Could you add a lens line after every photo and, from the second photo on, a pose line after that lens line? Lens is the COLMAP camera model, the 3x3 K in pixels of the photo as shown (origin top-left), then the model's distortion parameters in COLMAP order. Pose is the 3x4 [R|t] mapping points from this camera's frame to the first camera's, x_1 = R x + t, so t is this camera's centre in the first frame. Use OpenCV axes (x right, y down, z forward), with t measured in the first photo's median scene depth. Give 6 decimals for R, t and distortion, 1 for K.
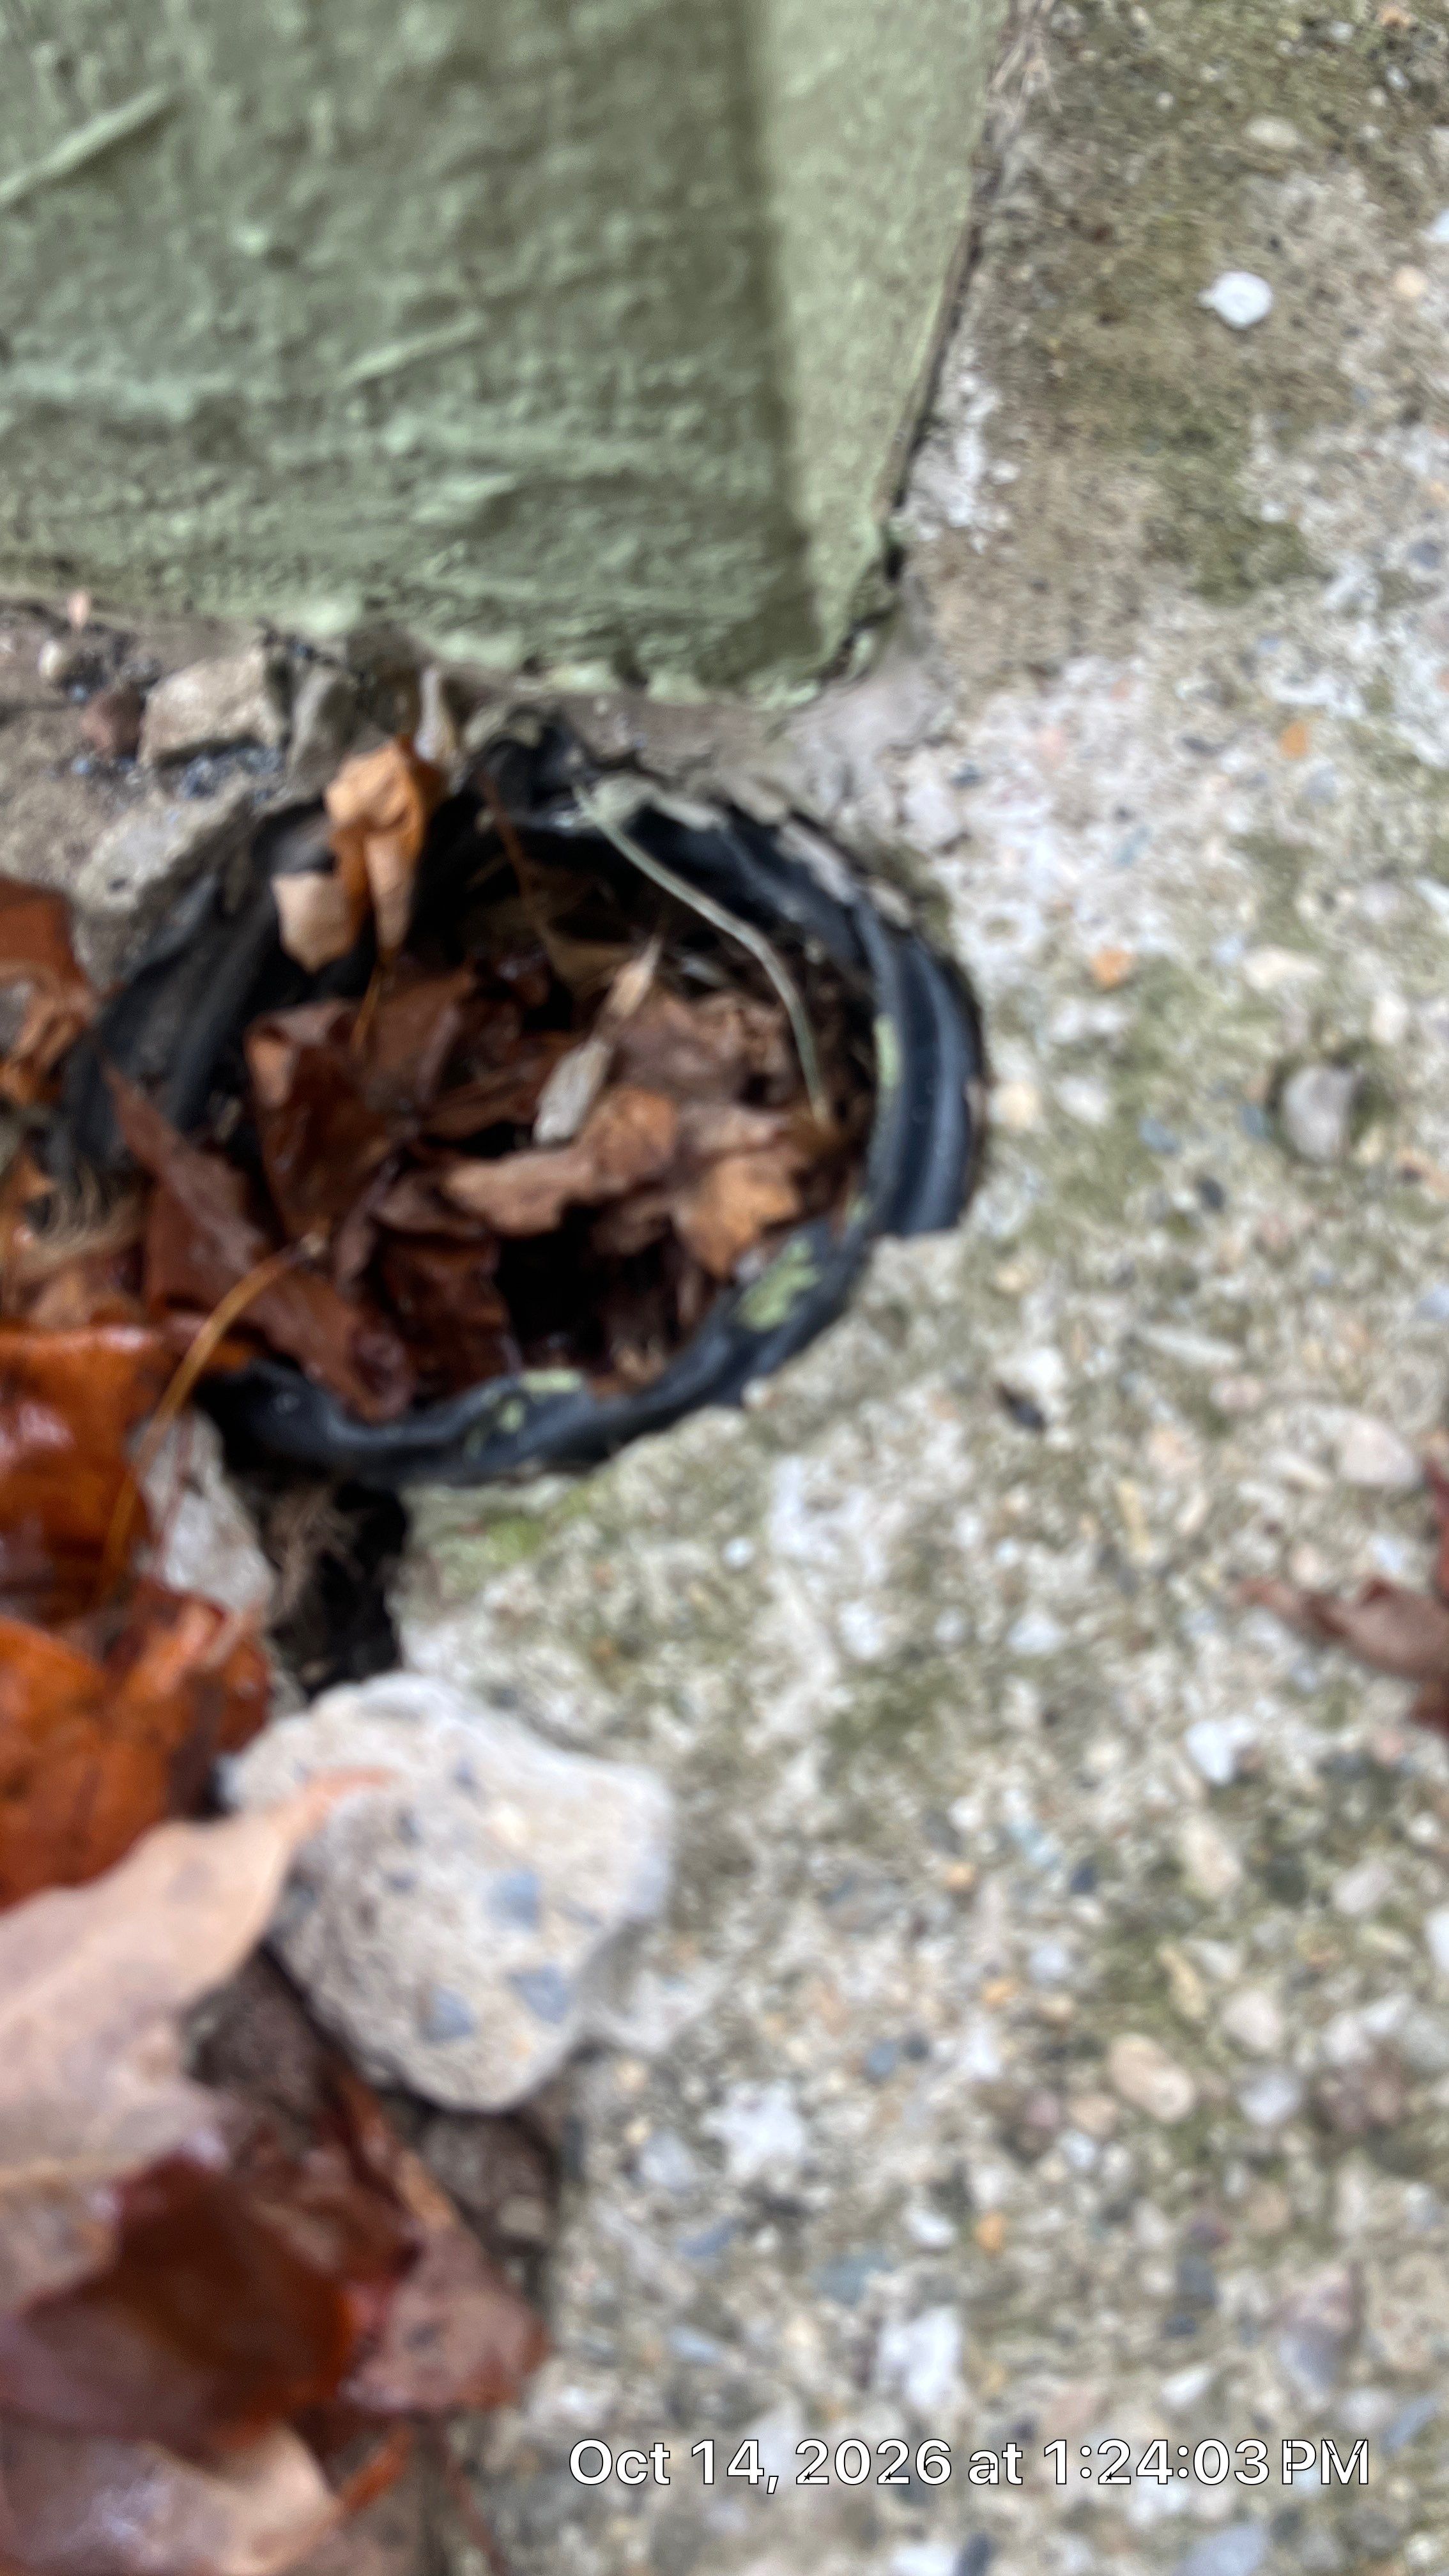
lens RADIAL K [[1970.8, 0, 722.7], [0, 1970.8, 1266.5], [0, 0, 1]] dist [0.027434, -0.007472]
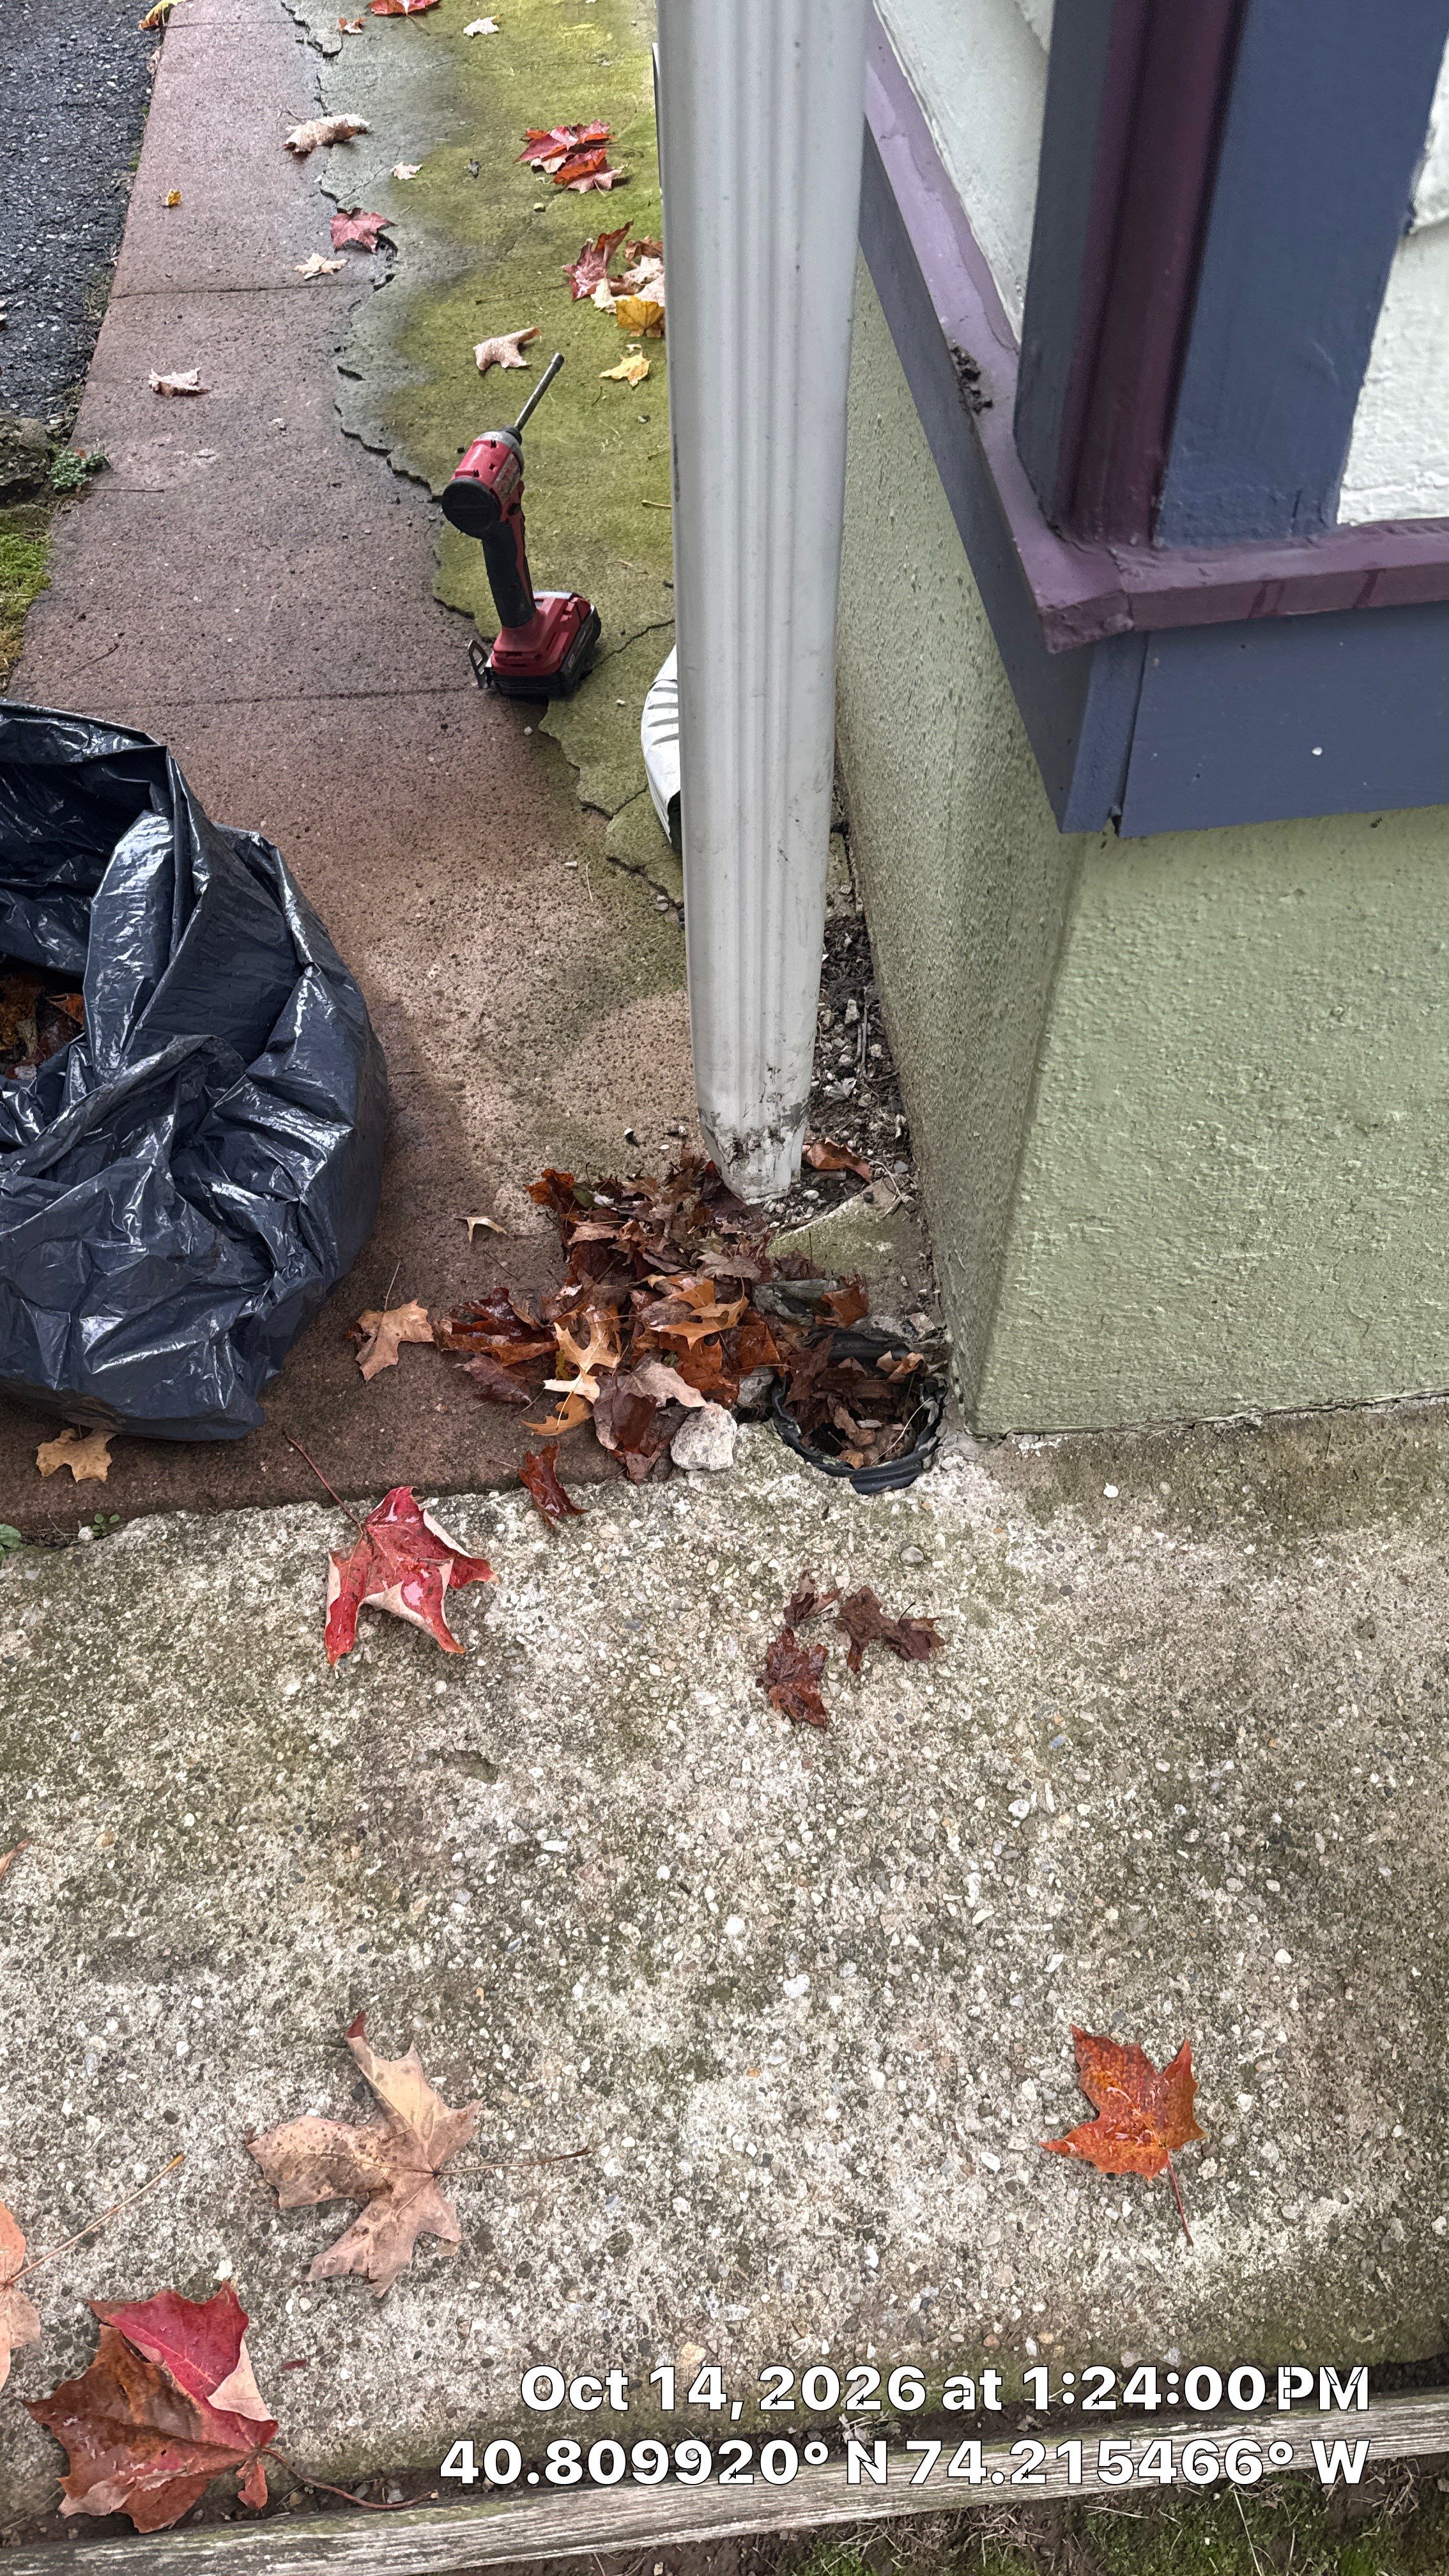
lens RADIAL K [[1792.3, 0, 724.5], [0, 1792.3, 1288.0], [0, 0, 1]] dist [0.150685, -0.381854]
pose [[0.310530, 0.813719, -0.491358, 1.724493], [-0.899226, 0.419046, 0.125670, -0.475537], [0.308161, 0.402818, 0.861844, -3.013616]]
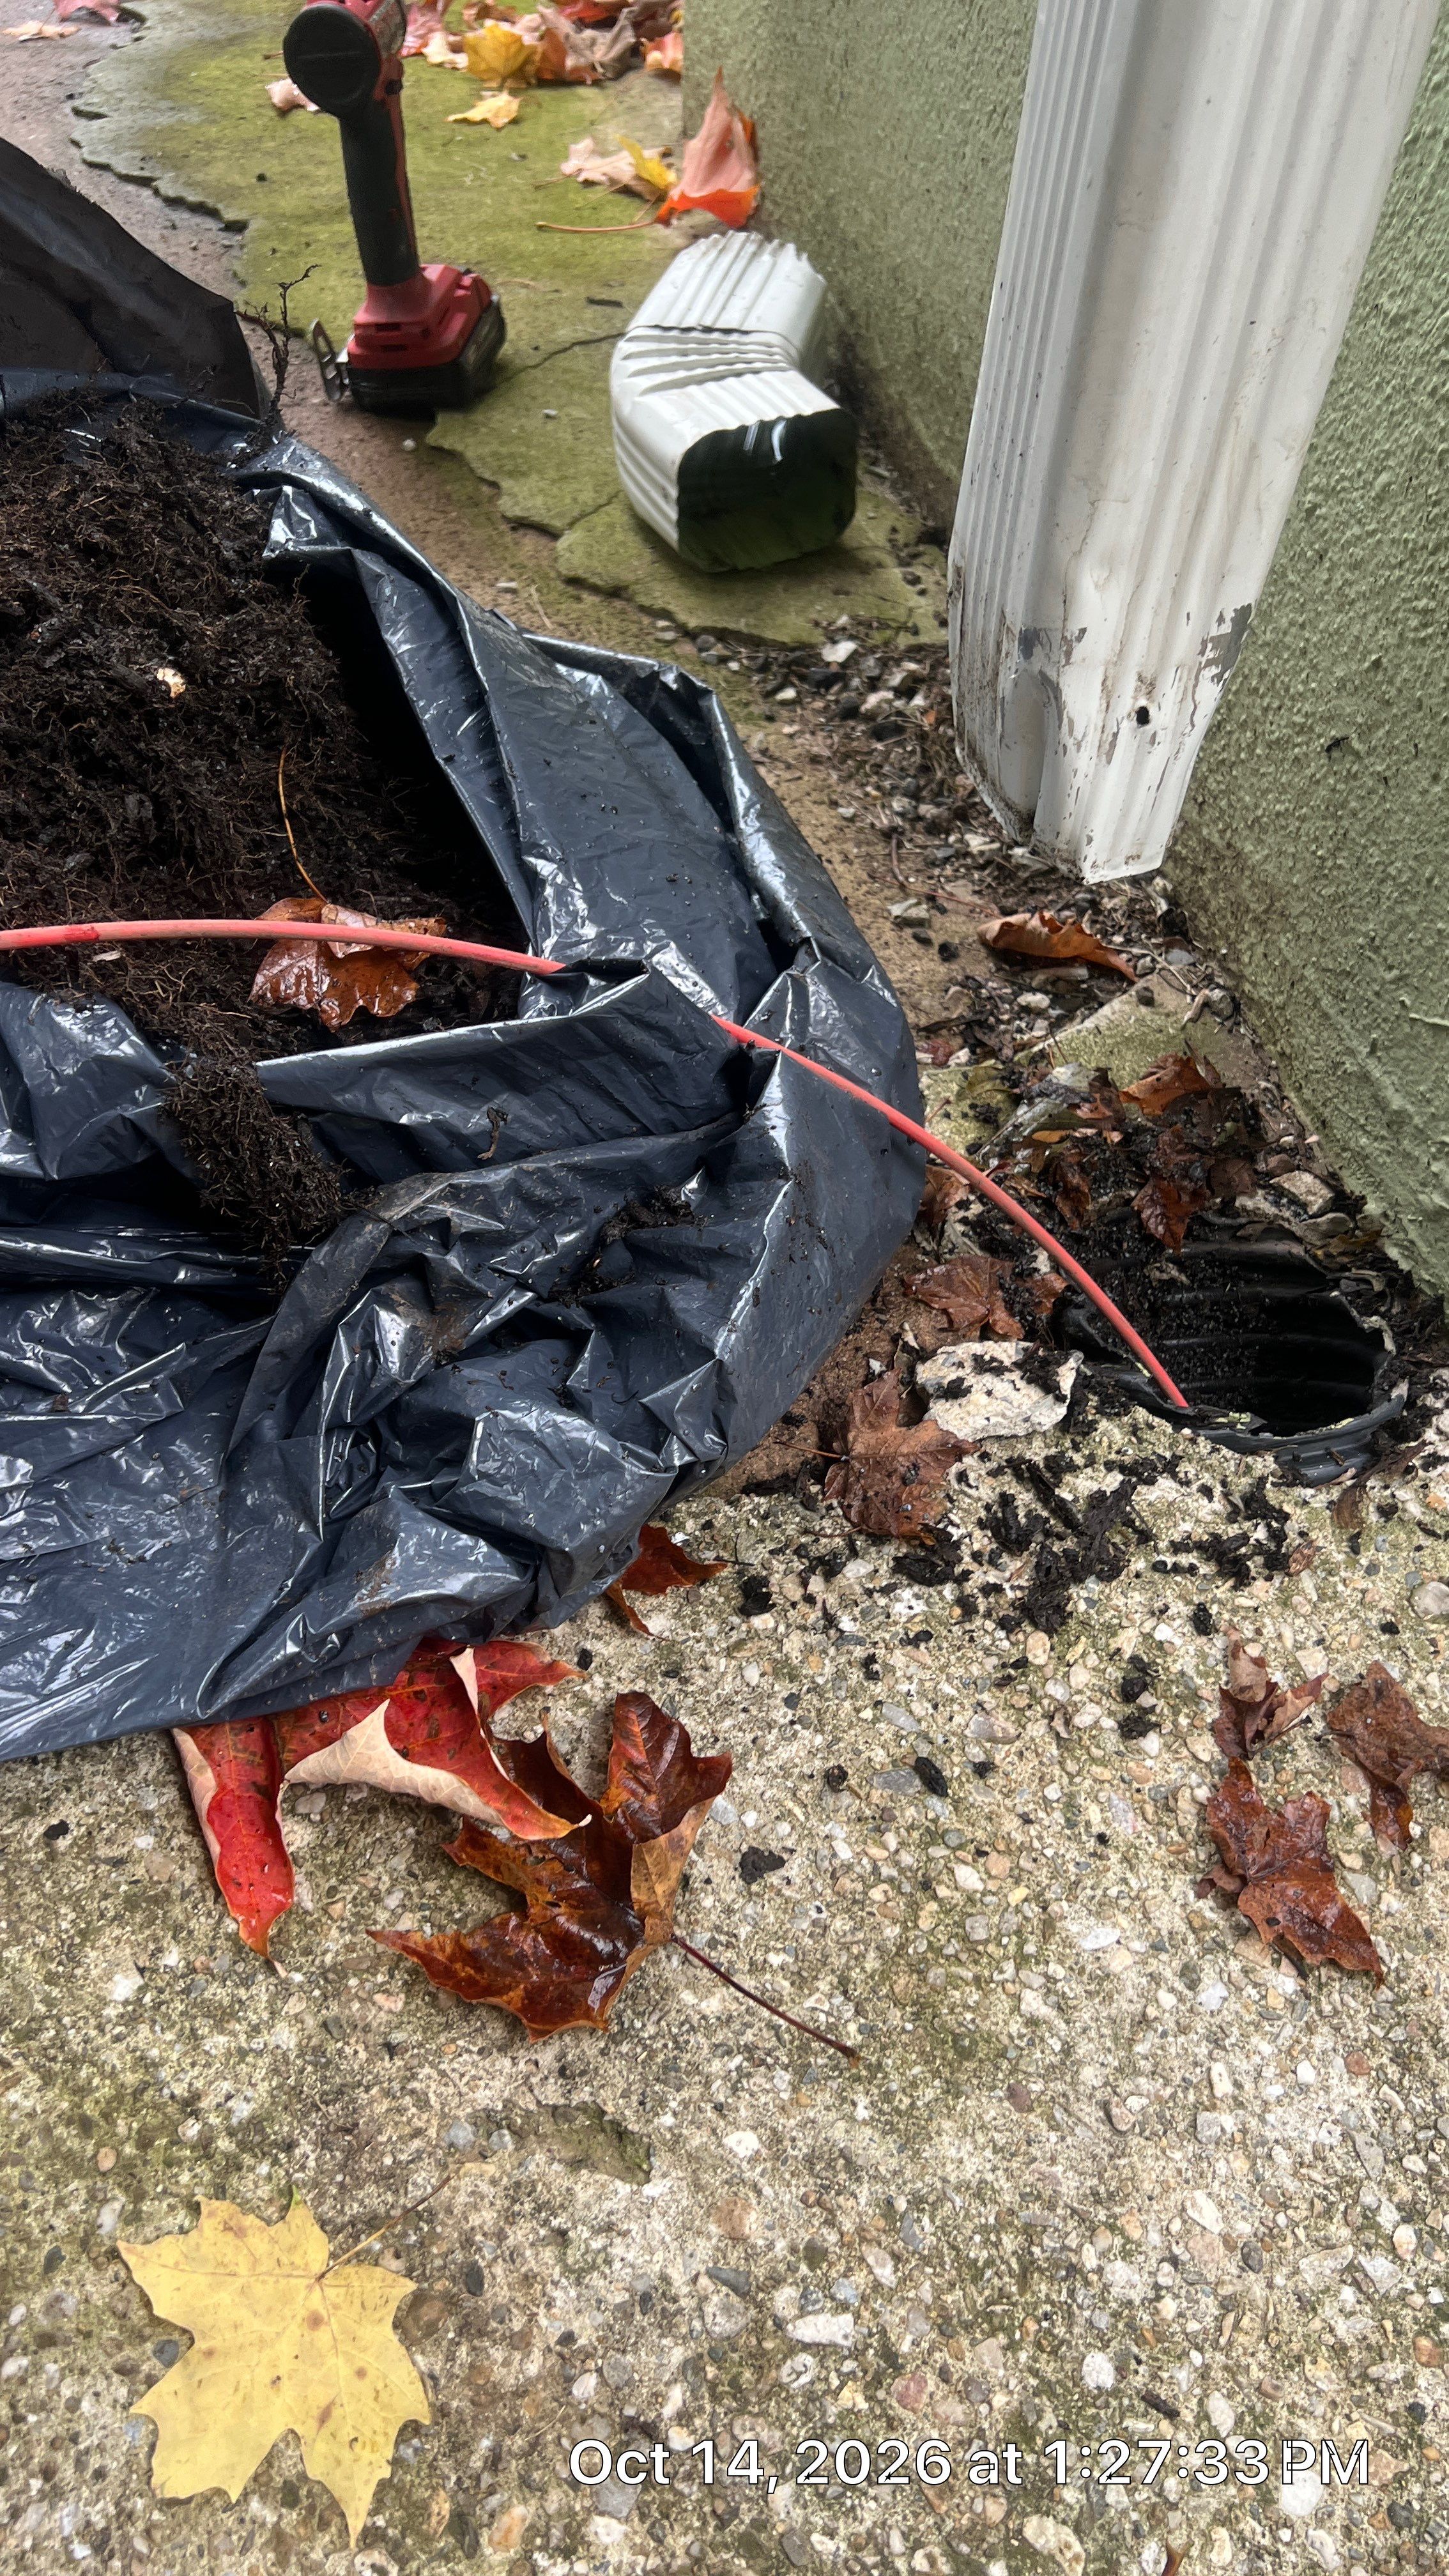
lens RADIAL K [[1896.2, 0, 719.9], [0, 1896.2, 1326.8], [0, 0, 1]] dist [-0.000224, -0.011903]
pose [[0.415903, 0.741252, -0.526849, 0.863041], [-0.885069, 0.463063, -0.047180, 0.590959], [0.208992, 0.485920, 0.848648, -1.126979]]
